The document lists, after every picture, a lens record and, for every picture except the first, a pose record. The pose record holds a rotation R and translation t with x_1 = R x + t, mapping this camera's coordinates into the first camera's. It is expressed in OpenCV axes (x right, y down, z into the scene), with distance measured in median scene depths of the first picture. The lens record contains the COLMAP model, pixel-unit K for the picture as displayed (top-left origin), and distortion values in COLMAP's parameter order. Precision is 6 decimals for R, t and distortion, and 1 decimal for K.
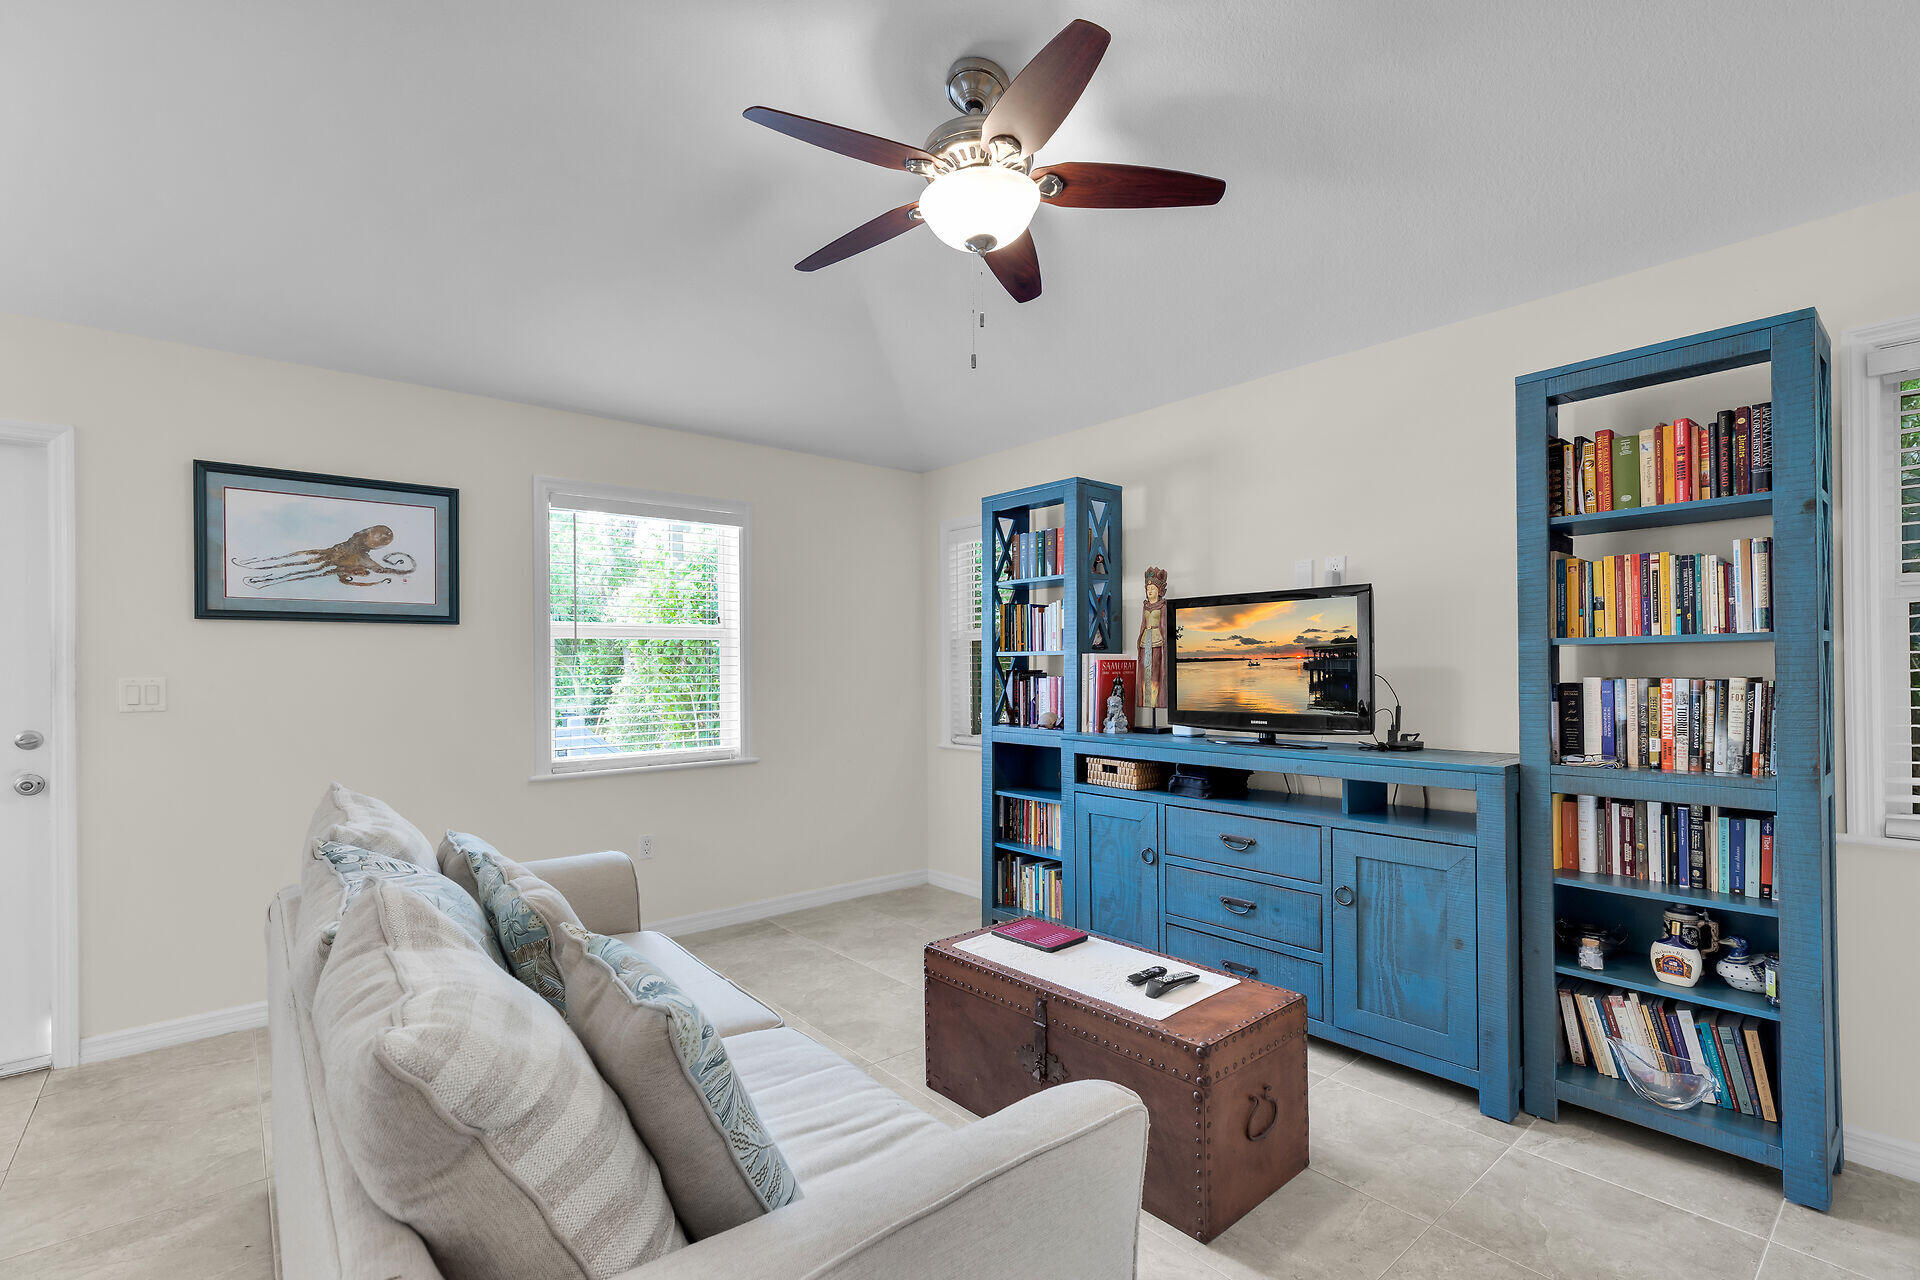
lens RADIAL K [[878.7, 0, 937.0], [0, 878.7, 664.7], [0, 0, 1]] dist [0.003864, -0.000825]
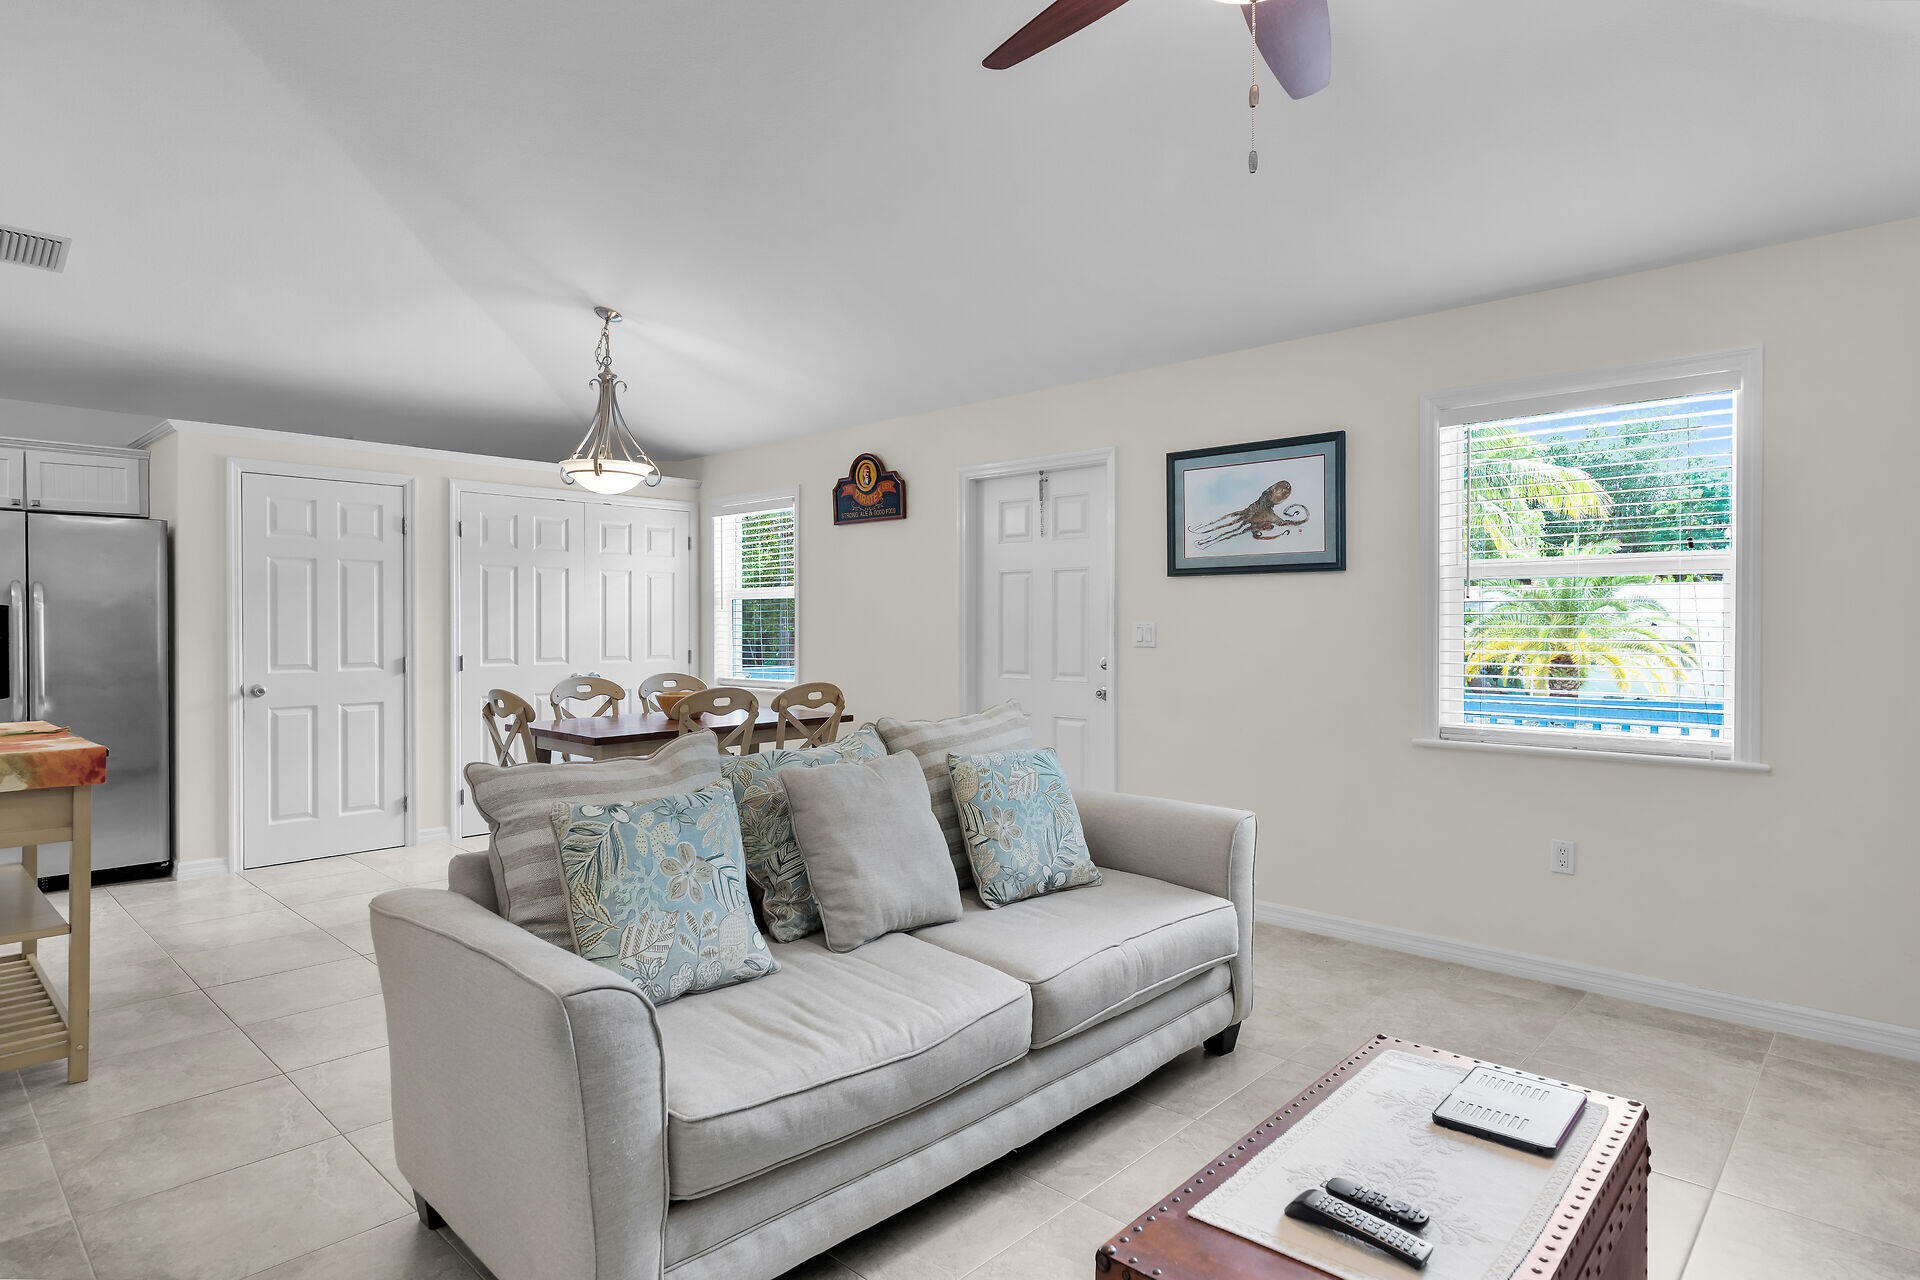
lens RADIAL K [[1031.6, 0, 963.2], [0, 1031.6, 629.4], [0, 0, 1]] dist [-0.000440, -0.000033]
pose [[0.120871, 0.016696, -0.992528, 0.623175], [0.001629, 0.999854, 0.017017, -0.001308], [0.992667, -0.003674, 0.120826, 0.520861]]
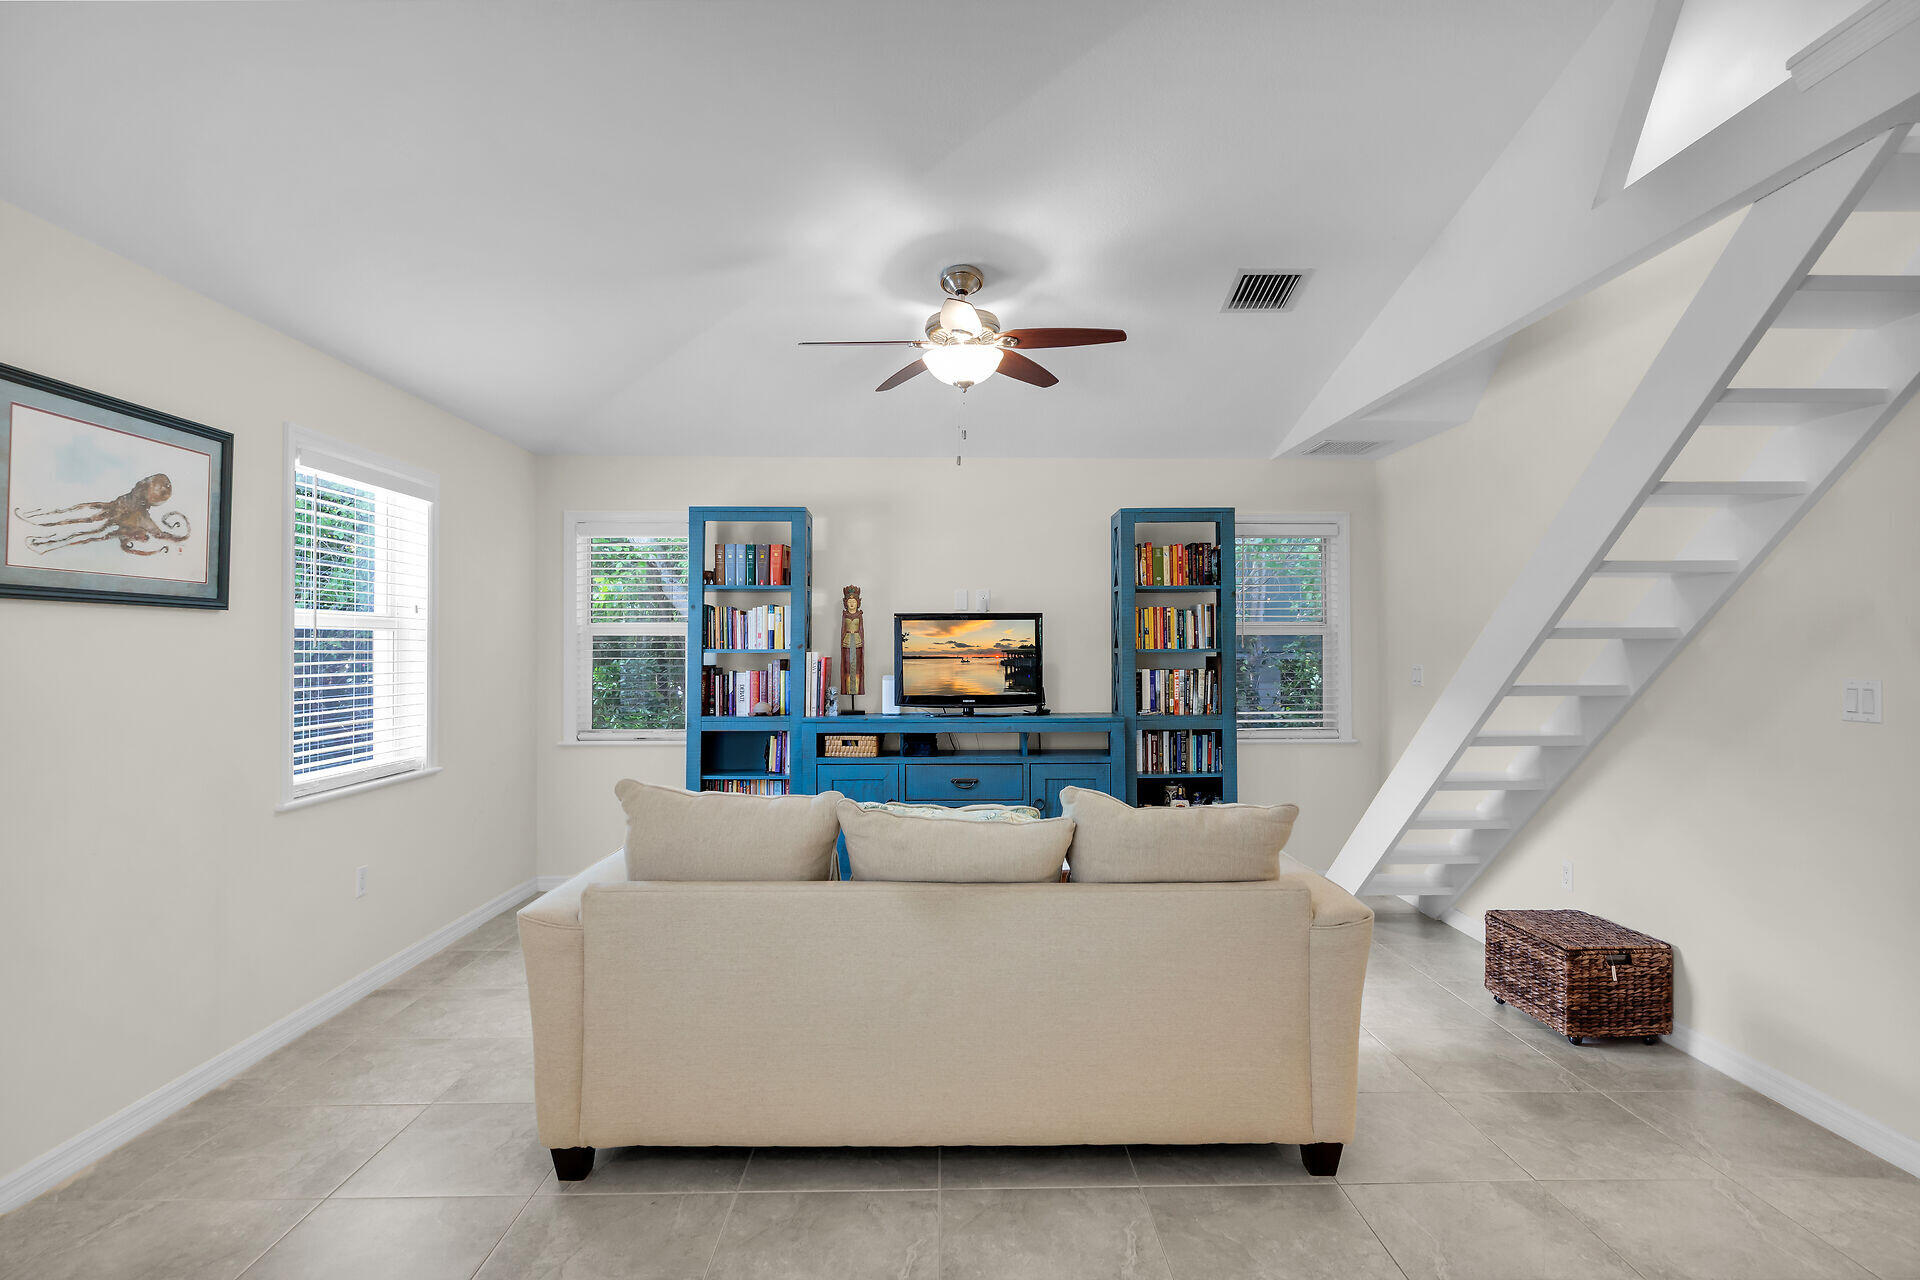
lens RADIAL K [[1031.6, 0, 967.3], [0, 1031.6, 632.6], [0, 0, 1]] dist [-0.000440, -0.000033]
pose [[0.613513, 0.019241, 0.789450, -0.997913], [-0.006181, 0.999789, -0.019564, -0.014977], [-0.789660, 0.007123, 0.613503, -0.062774]]
